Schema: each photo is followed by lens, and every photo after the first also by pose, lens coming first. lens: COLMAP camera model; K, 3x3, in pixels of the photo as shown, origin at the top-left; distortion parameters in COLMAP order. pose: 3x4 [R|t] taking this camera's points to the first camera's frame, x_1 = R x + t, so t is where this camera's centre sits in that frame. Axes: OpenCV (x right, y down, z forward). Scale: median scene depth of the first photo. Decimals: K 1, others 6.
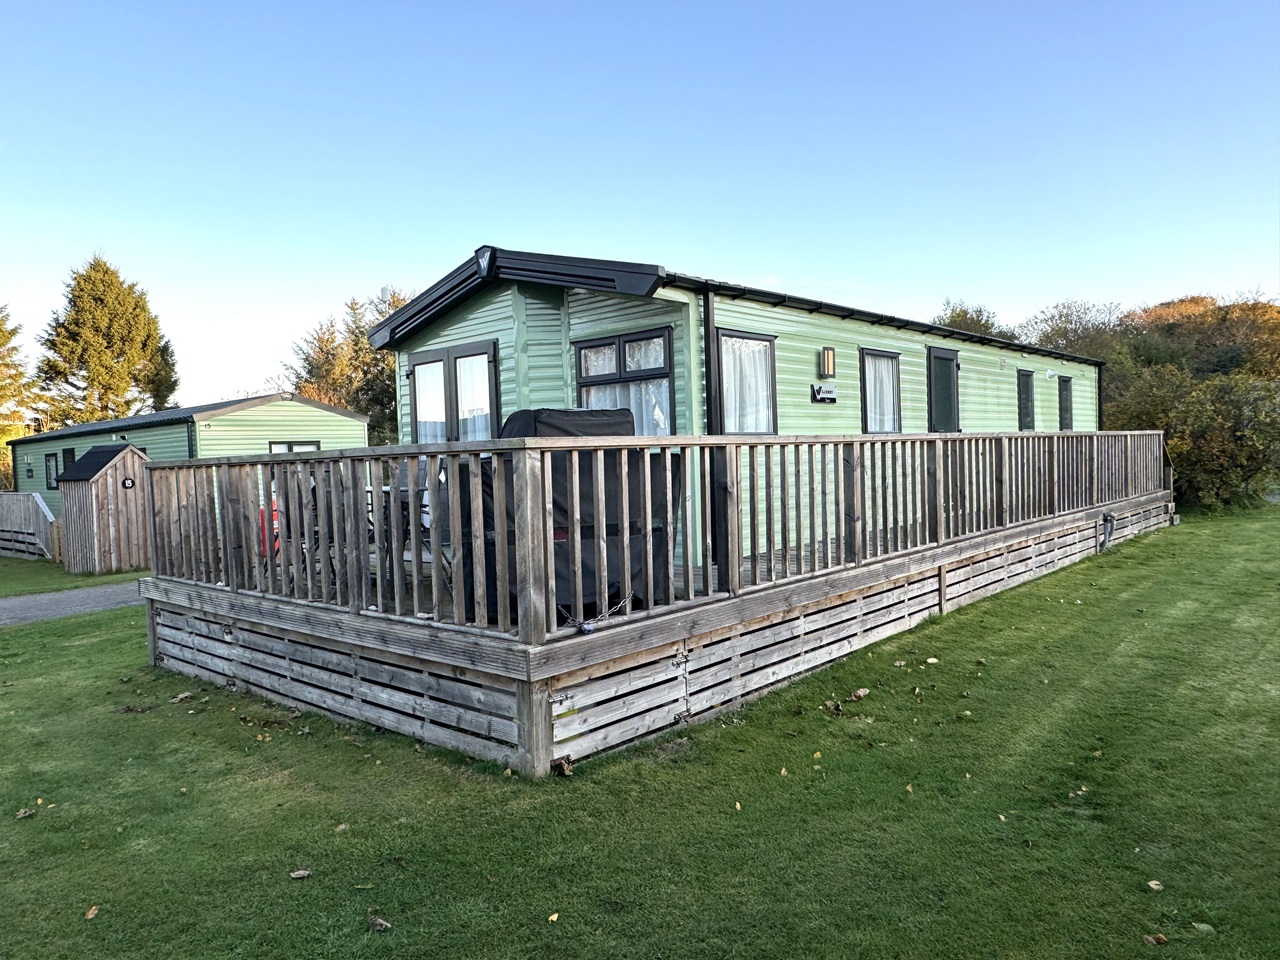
lens RADIAL K [[866.0, 0, 638.4], [0, 866.0, 487.5], [0, 0, 1]] dist [-0.000254, -0.000531]
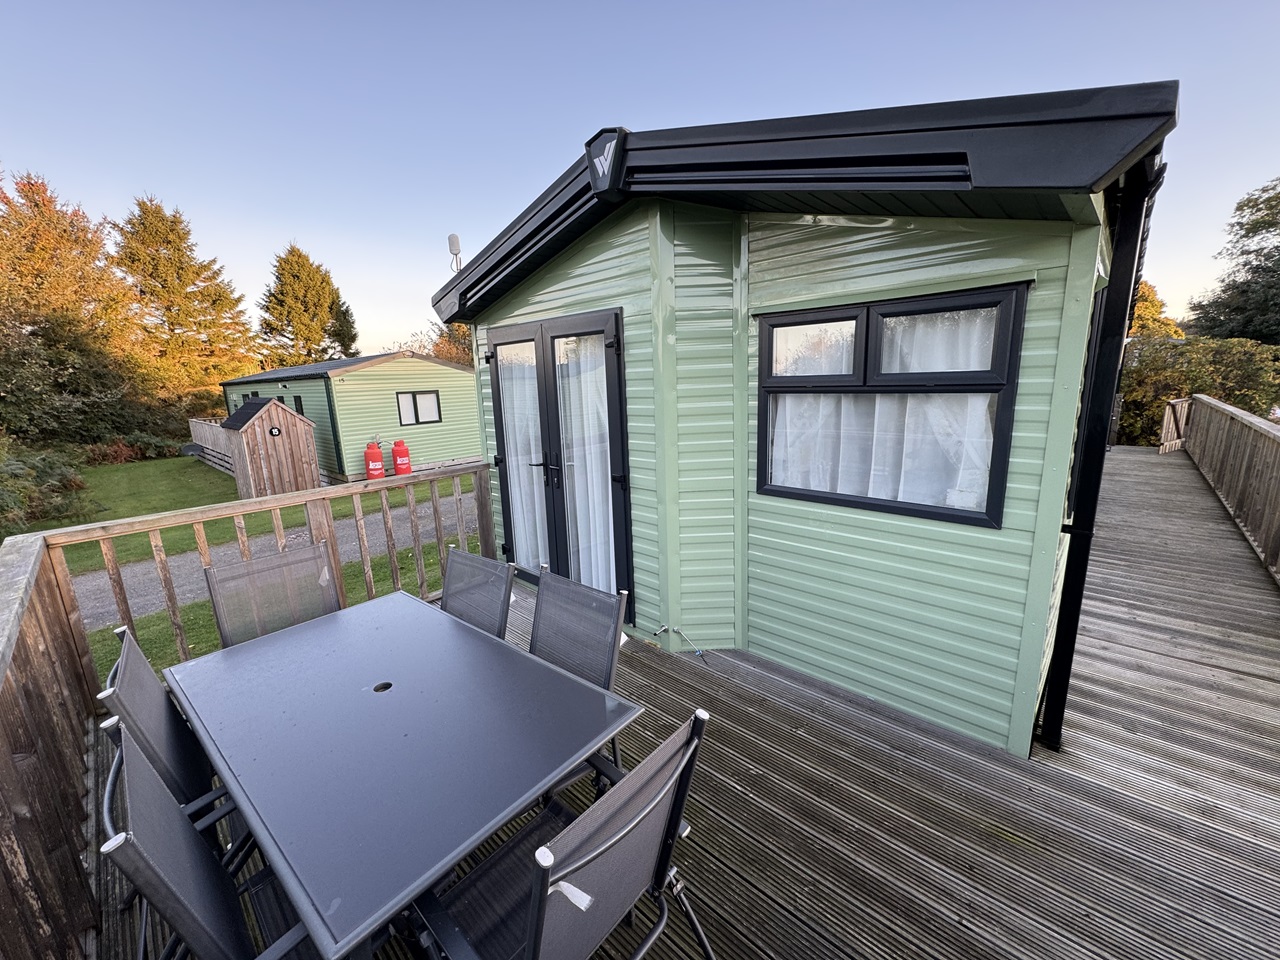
lens RADIAL K [[507.5, 0, 642.0], [0, 507.5, 480.0], [0, 0, 1]] dist [-0.001504, 0.000213]
pose [[0.999787, 0.006825, -0.019481, -0.071312], [-0.003561, 0.986629, 0.162942, -0.055926], [0.020333, -0.162838, 0.986443, 0.317401]]
